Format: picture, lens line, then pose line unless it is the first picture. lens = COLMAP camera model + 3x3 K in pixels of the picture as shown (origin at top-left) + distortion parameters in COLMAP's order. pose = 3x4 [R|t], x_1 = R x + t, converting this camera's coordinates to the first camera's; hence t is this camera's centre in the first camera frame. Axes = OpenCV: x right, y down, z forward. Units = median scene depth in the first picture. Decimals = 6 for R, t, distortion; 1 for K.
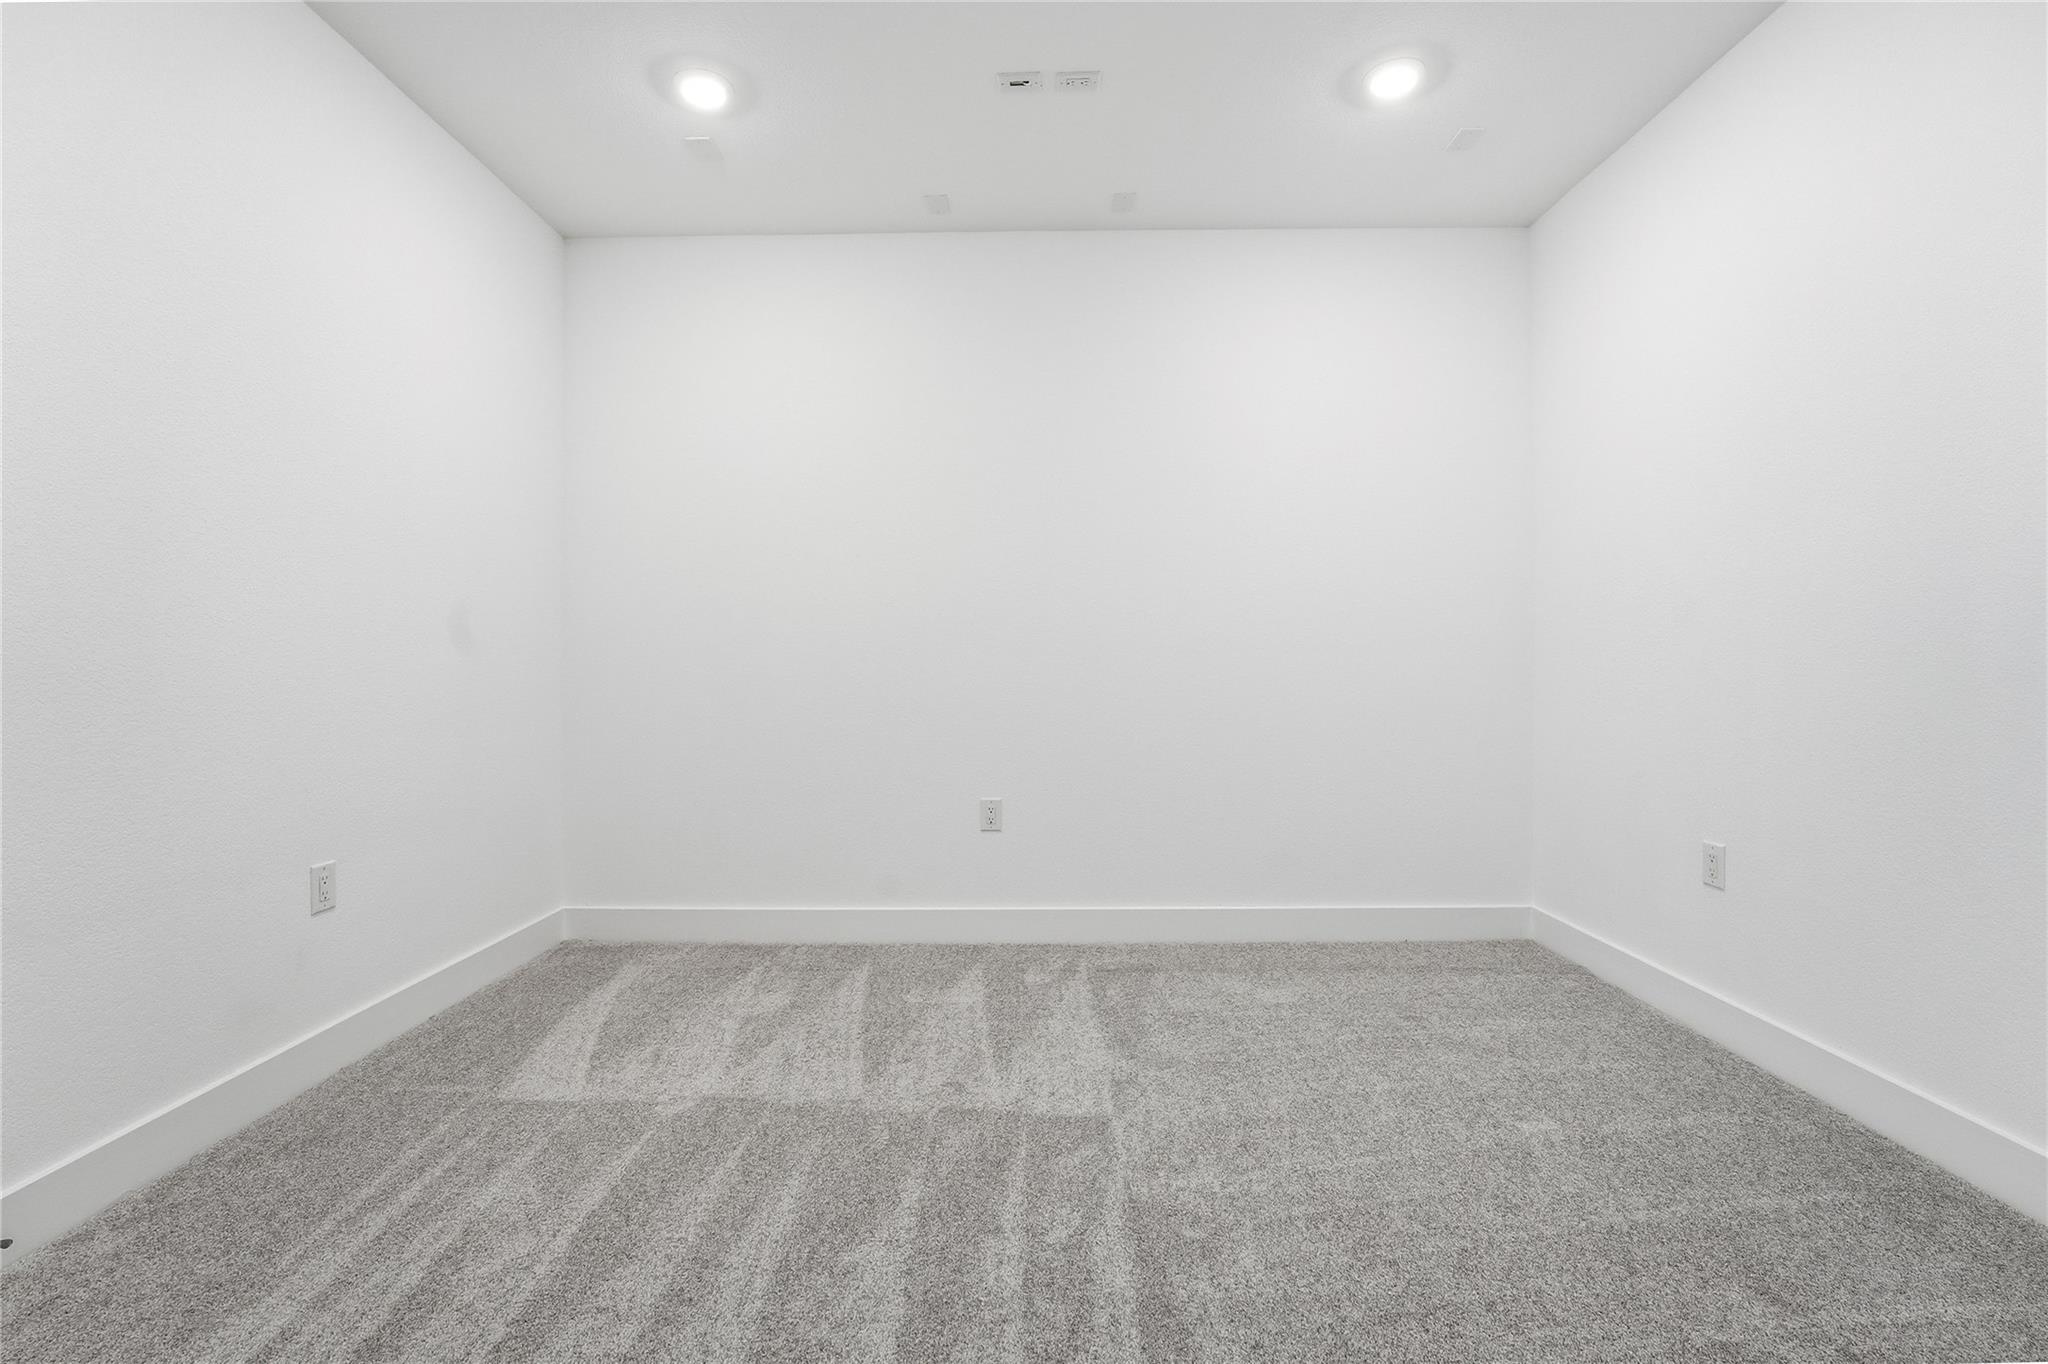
lens RADIAL K [[892.0, 0, 1024.0], [0, 892.0, 682.0], [0, 0, 1]] dist [-0.013983, -0.000285]
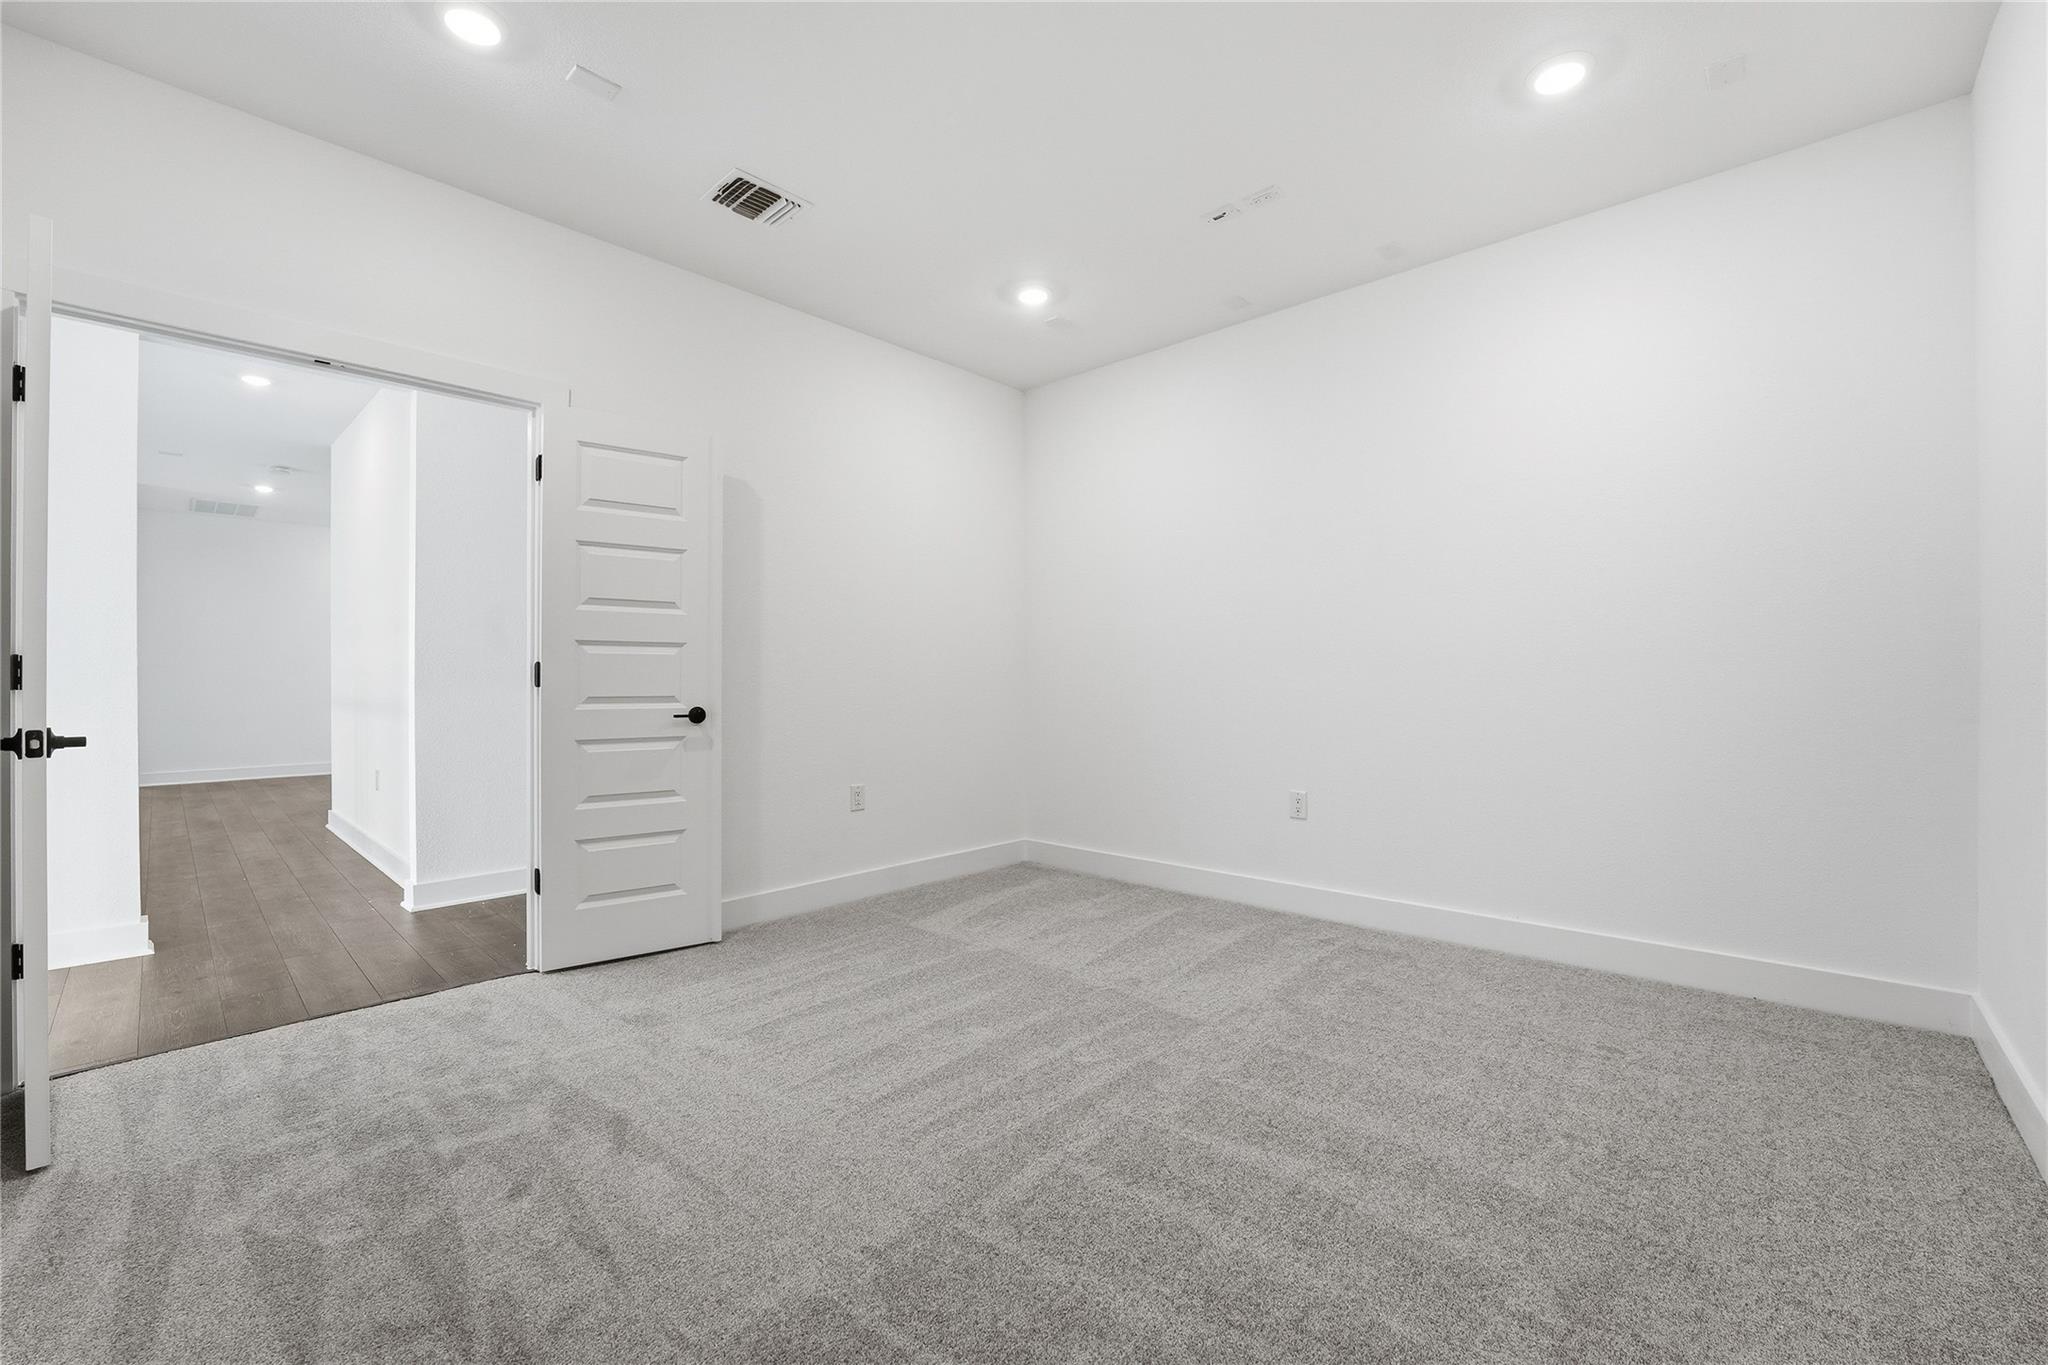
lens RADIAL K [[845.7, 0, 1024.0], [0, 845.7, 682.5], [0, 0, 1]] dist [-0.000620, -0.000161]
pose [[0.743709, -0.000018, -0.668504, 0.581410], [-0.004371, 0.999978, -0.004891, -0.003161], [0.668489, 0.006560, 0.743693, -0.083709]]
